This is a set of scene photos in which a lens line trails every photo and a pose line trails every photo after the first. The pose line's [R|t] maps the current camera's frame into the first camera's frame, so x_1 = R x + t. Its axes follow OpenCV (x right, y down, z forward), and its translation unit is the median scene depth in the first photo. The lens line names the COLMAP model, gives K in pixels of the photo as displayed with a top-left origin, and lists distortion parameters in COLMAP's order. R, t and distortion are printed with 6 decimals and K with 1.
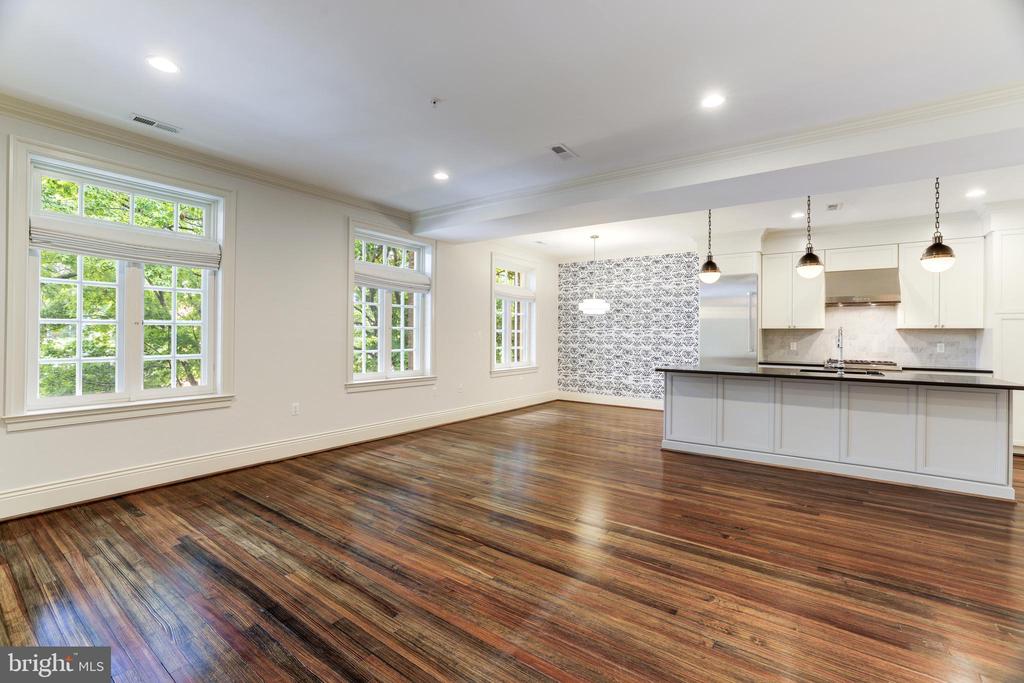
lens RADIAL K [[444.2, 0, 510.8], [0, 444.2, 334.5], [0, 0, 1]] dist [-0.044328, 0.014293]
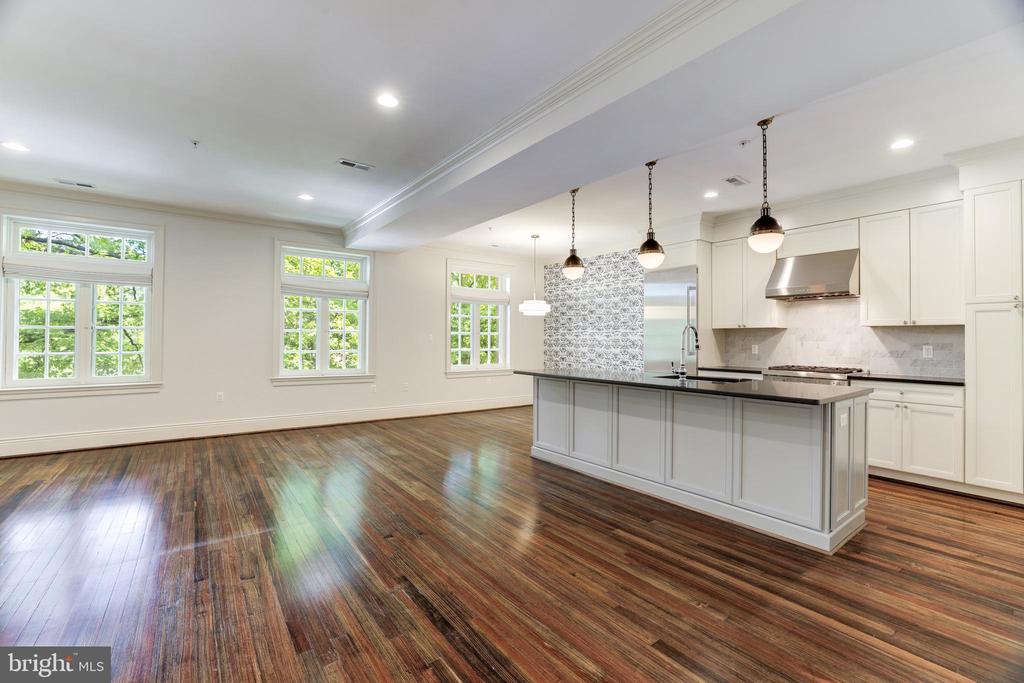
lens RADIAL K [[444.2, 0, 511.3], [0, 444.2, 335.8], [0, 0, 1]] dist [-0.044328, 0.014293]
pose [[0.952951, -0.004954, -0.303085, 0.549733], [0.002296, 0.999956, -0.009124, 0.009128], [0.303116, 0.007998, 0.952920, 0.068448]]
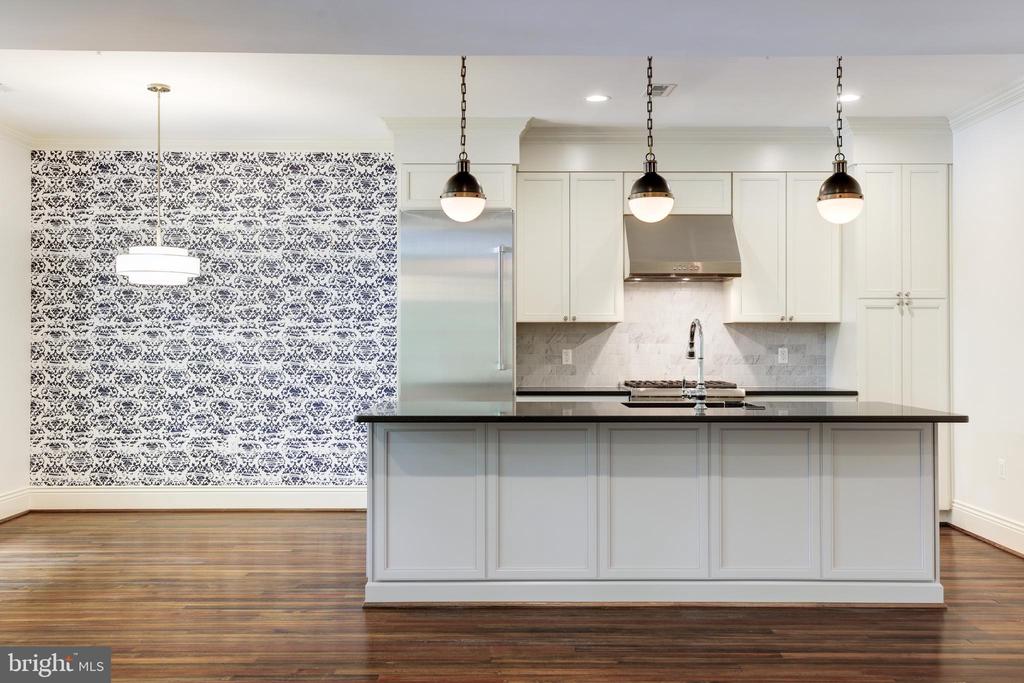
lens RADIAL K [[977.1, 0, 509.5], [0, 977.1, 326.8], [0, 0, 1]] dist [0.031782, 0.000000]
pose [[0.808371, 0.000016, 0.588673, -0.092883], [0.005682, 0.999953, -0.007830, 0.000257], [-0.588645, 0.009674, 0.808333, 0.143942]]
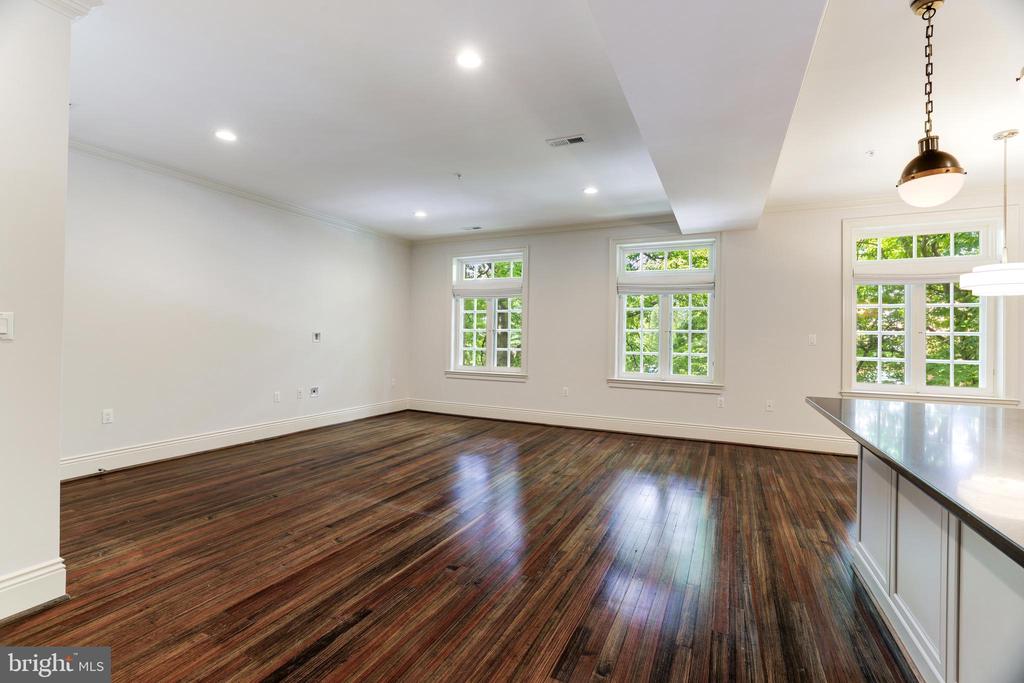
lens RADIAL K [[444.2, 0, 511.2], [0, 444.2, 335.8], [0, 0, 1]] dist [-0.044328, 0.014293]
pose [[0.172311, -0.009241, -0.984999, 0.701514], [-0.010108, 0.999887, -0.011149, 0.011515], [0.984991, 0.011877, 0.172198, 0.497208]]
